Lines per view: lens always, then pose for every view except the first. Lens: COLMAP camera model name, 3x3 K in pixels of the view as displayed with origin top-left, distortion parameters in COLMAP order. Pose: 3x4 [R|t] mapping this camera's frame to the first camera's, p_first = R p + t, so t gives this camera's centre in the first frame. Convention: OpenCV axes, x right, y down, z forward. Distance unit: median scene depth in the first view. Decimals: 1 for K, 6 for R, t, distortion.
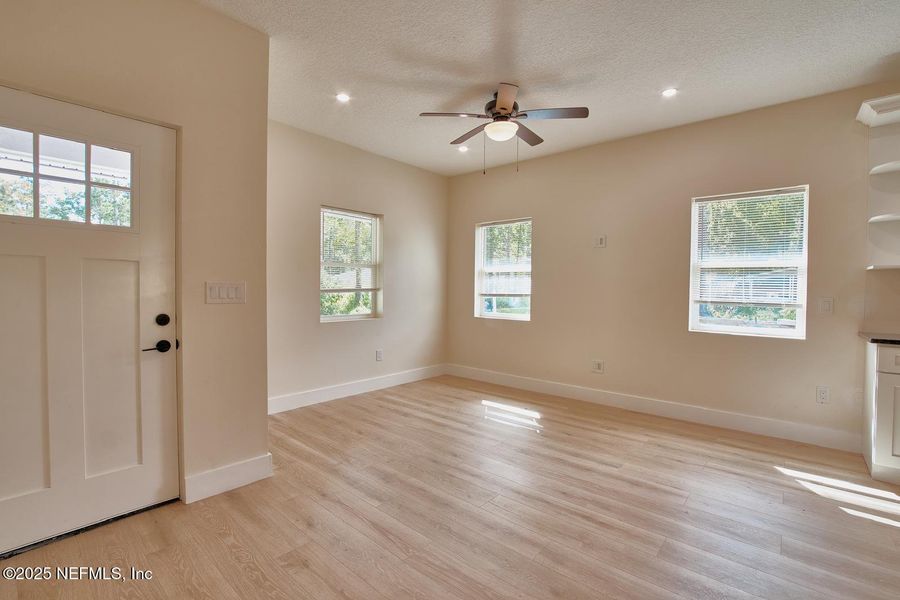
lens RADIAL K [[401.0, 0, 445.8], [0, 401.0, 300.0], [0, 0, 1]] dist [-0.030069, 0.000323]
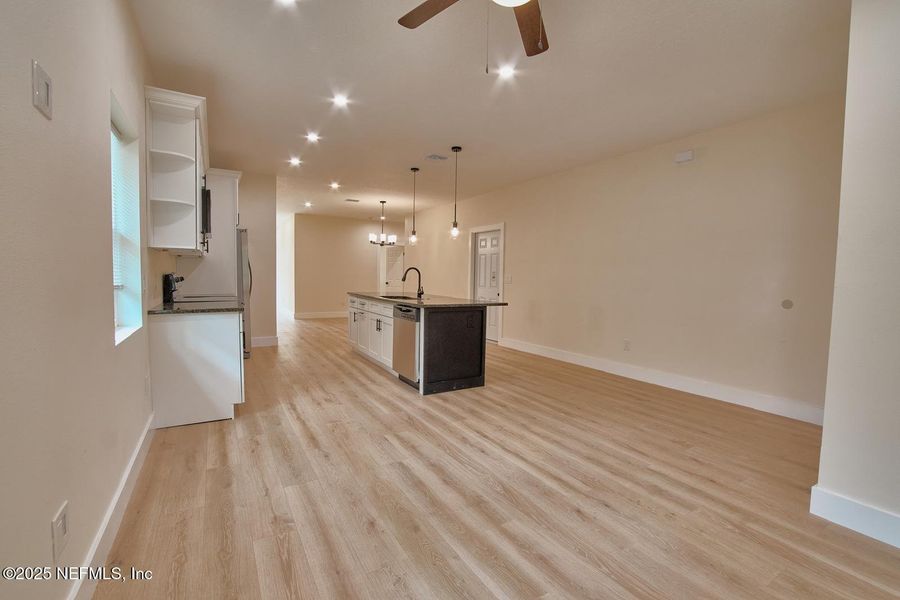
lens RADIAL K [[375.5, 0, 450.0], [0, 375.5, 300.0], [0, 0, 1]] dist [-0.034477, 0.000136]
pose [[-0.945219, -0.051908, 0.322283, 0.075008], [-0.020656, 0.994809, 0.099644, -0.082065], [-0.325783, 0.087528, -0.941384, 2.590889]]
